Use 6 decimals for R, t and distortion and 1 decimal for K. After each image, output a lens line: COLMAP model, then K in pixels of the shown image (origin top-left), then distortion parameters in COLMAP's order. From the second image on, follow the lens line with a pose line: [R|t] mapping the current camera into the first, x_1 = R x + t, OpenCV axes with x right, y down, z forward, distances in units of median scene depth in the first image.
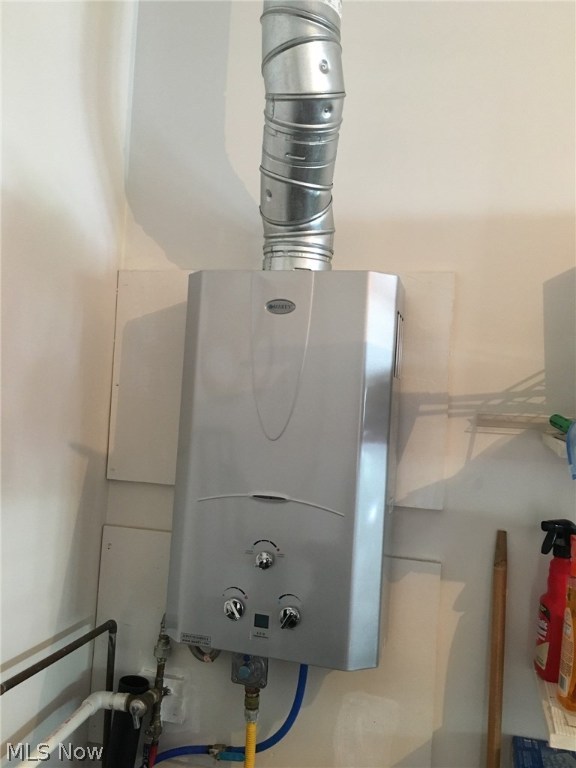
lens RADIAL K [[660.4, 0, 288.0], [0, 660.4, 384.0], [0, 0, 1]] dist [0.057976, -0.023905]
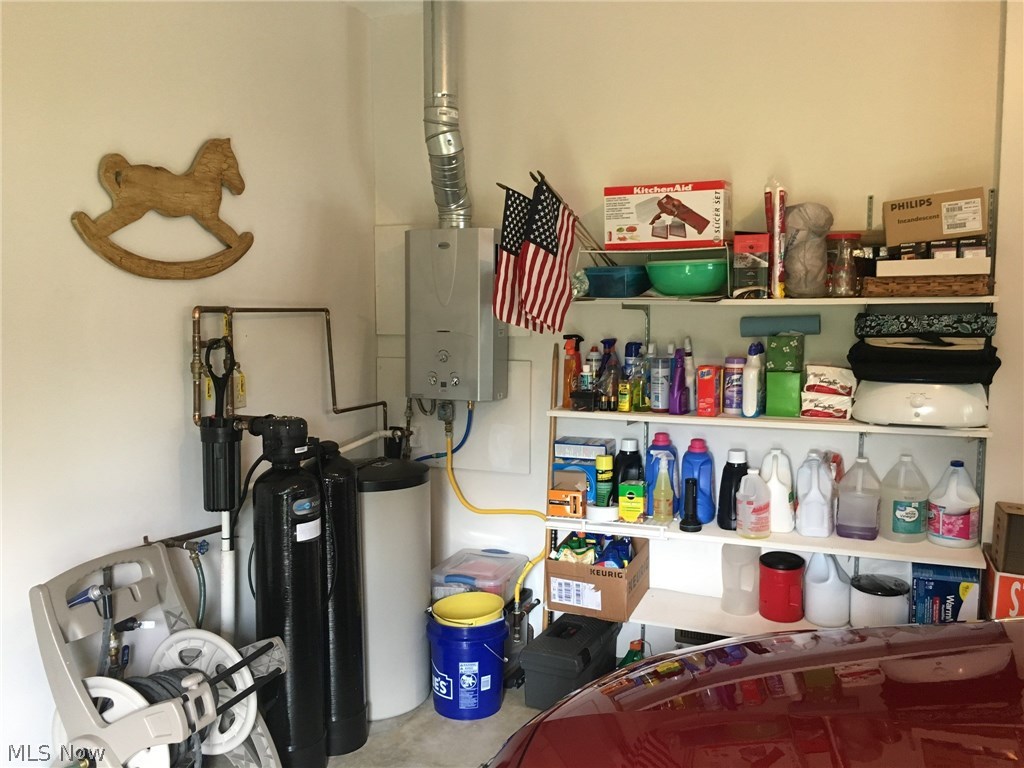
lens RADIAL K [[880.6, 0, 512.0], [0, 880.6, 384.0], [0, 0, 1]] dist [0.057976, -0.023905]
pose [[0.987446, -0.051093, -0.149468, 0.578616], [0.062147, 0.995592, 0.070240, 0.138244], [0.145220, -0.078647, 0.986269, -1.759751]]
